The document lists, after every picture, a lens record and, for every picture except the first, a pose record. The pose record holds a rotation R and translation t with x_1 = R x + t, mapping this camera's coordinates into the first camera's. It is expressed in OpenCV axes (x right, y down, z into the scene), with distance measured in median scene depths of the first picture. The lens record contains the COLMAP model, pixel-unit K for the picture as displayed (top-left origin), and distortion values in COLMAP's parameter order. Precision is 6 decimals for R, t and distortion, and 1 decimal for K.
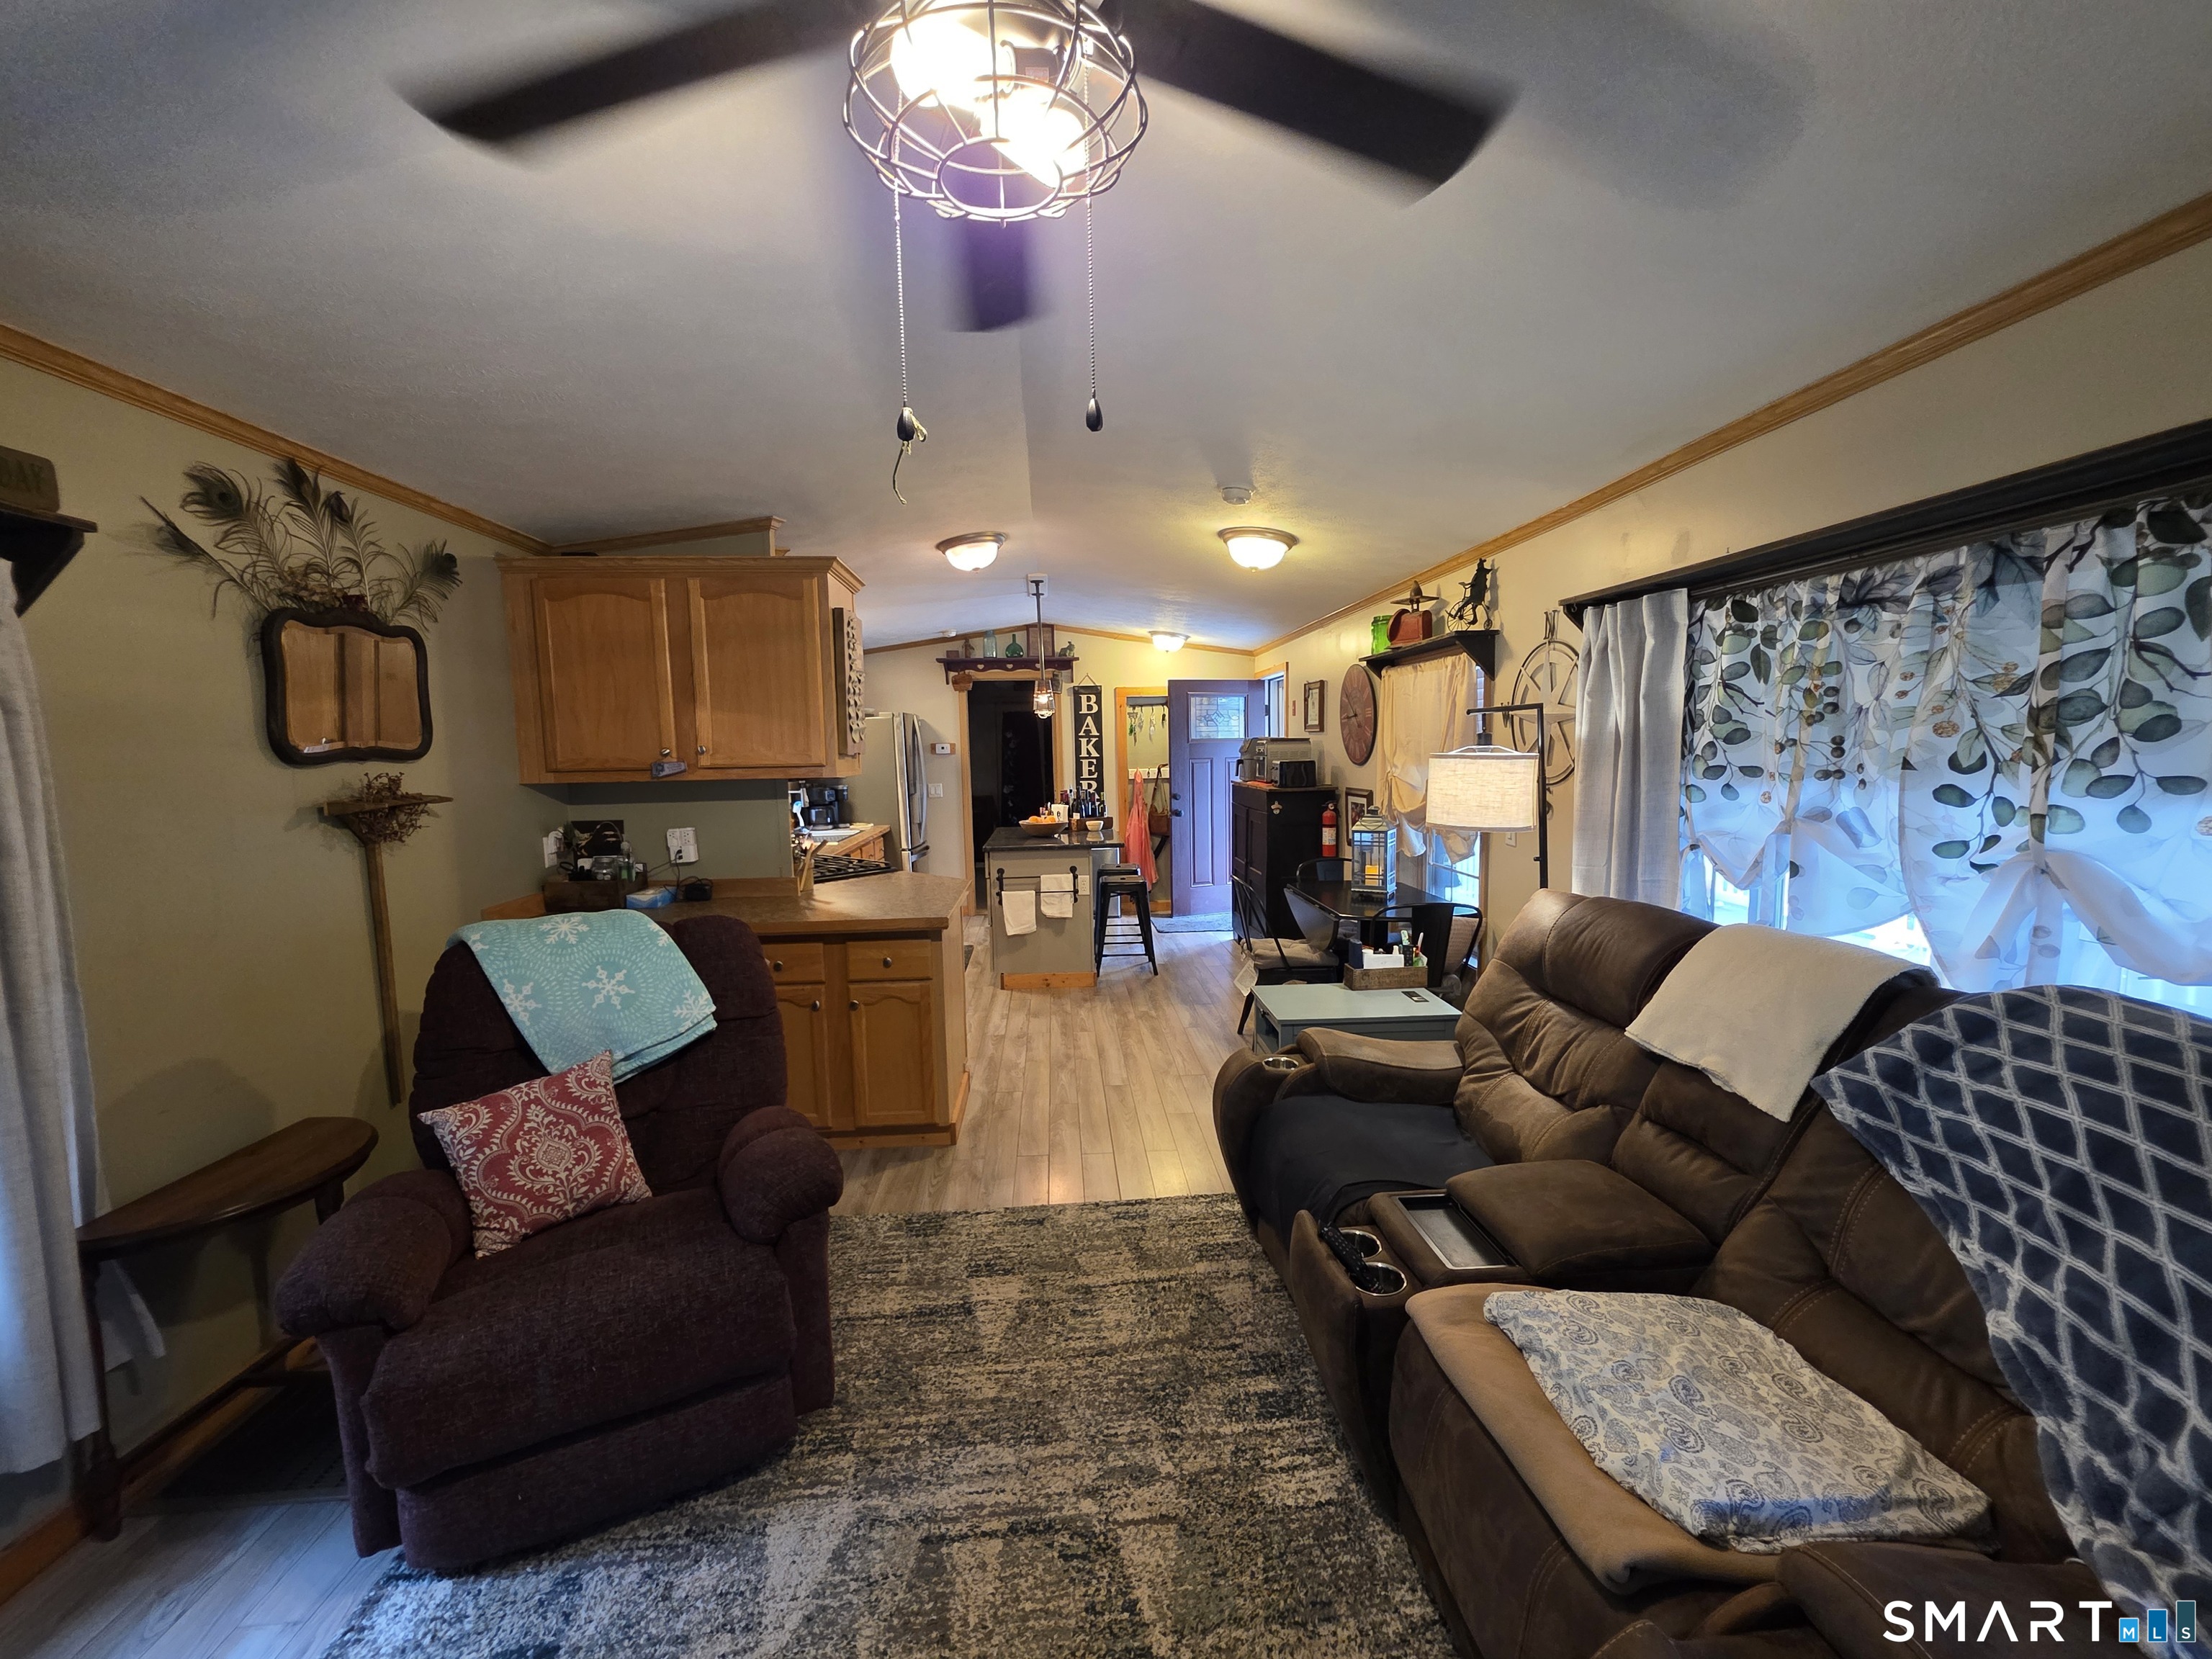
lens RADIAL K [[883.1, 0, 1096.7], [0, 883.1, 836.4], [0, 0, 1]] dist [0.001937, -0.000391]
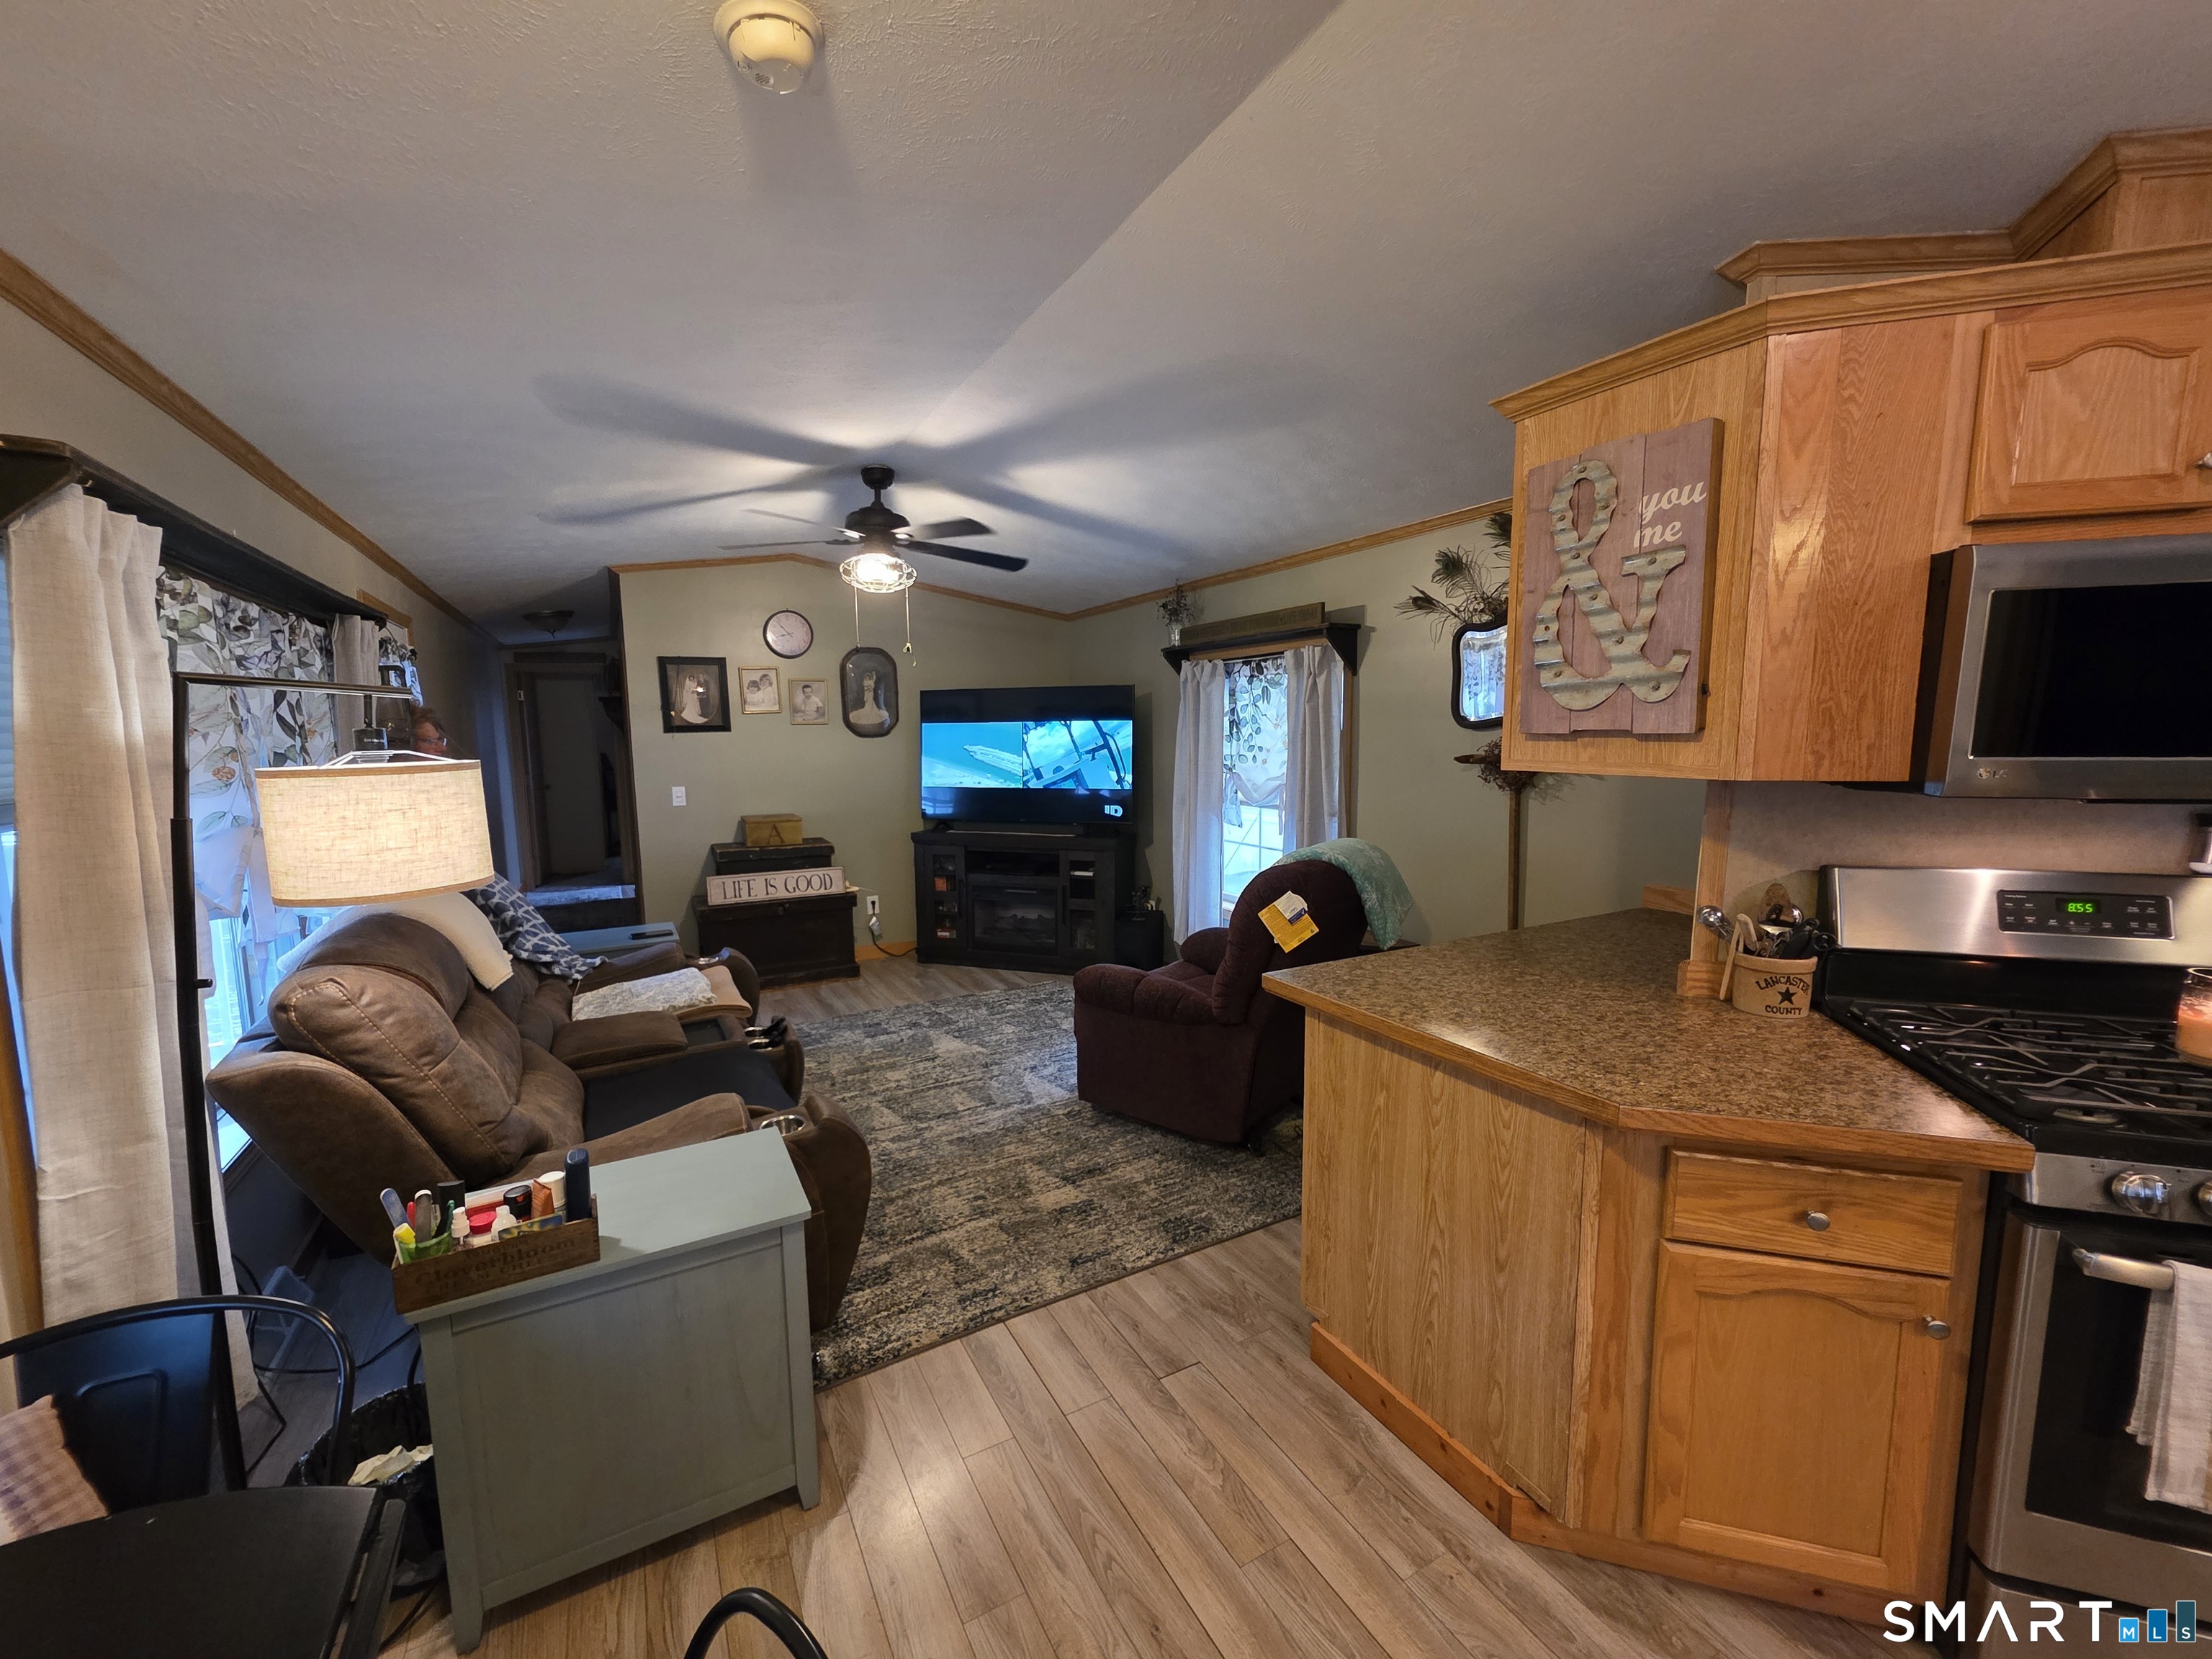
lens RADIAL K [[883.1, 0, 1105.5], [0, 883.1, 835.6], [0, 0, 1]] dist [0.001937, -0.000391]
pose [[-0.898681, 0.081716, -0.430922, 0.221916], [-0.015771, 0.975835, 0.217939, -0.155951], [0.438318, 0.202654, -0.875676, 1.471005]]
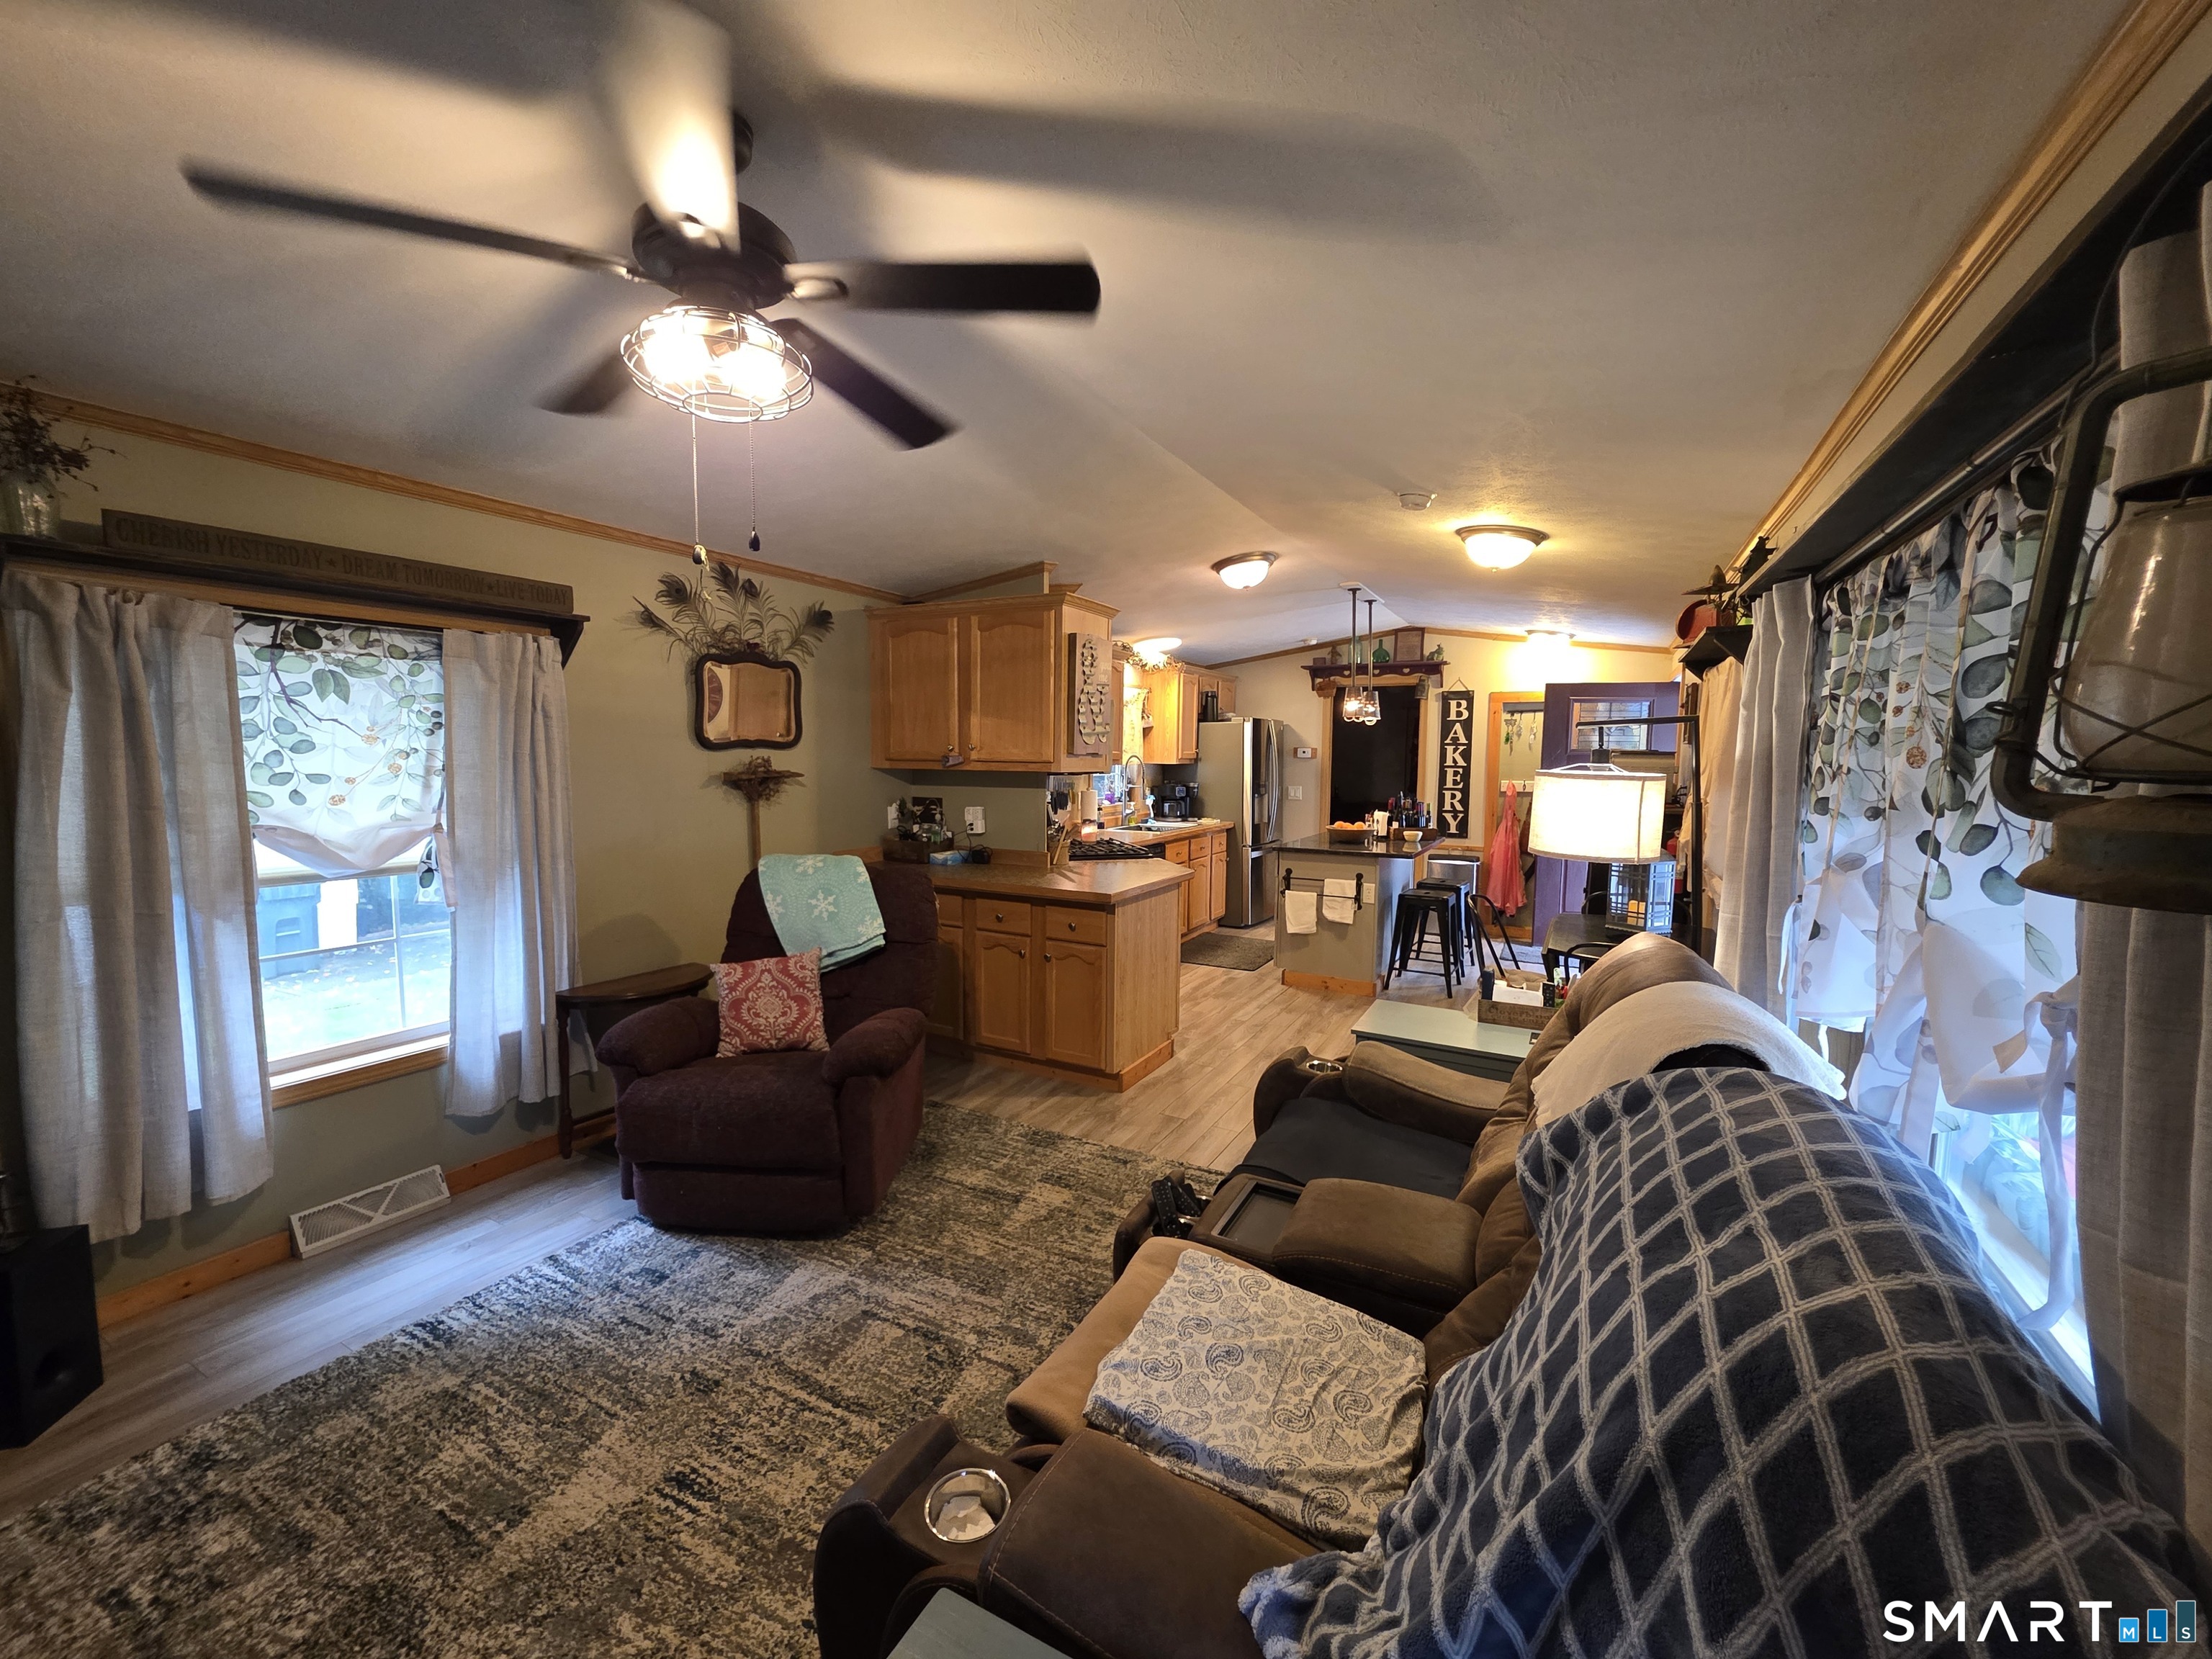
lens RADIAL K [[883.1, 0, 1096.8], [0, 883.1, 835.9], [0, 0, 1]] dist [0.001937, -0.000391]
pose [[0.847286, 0.078273, -0.525338, 0.409505], [-0.080155, 0.996597, 0.019212, -0.006421], [0.525055, 0.025830, 0.850676, -0.009536]]
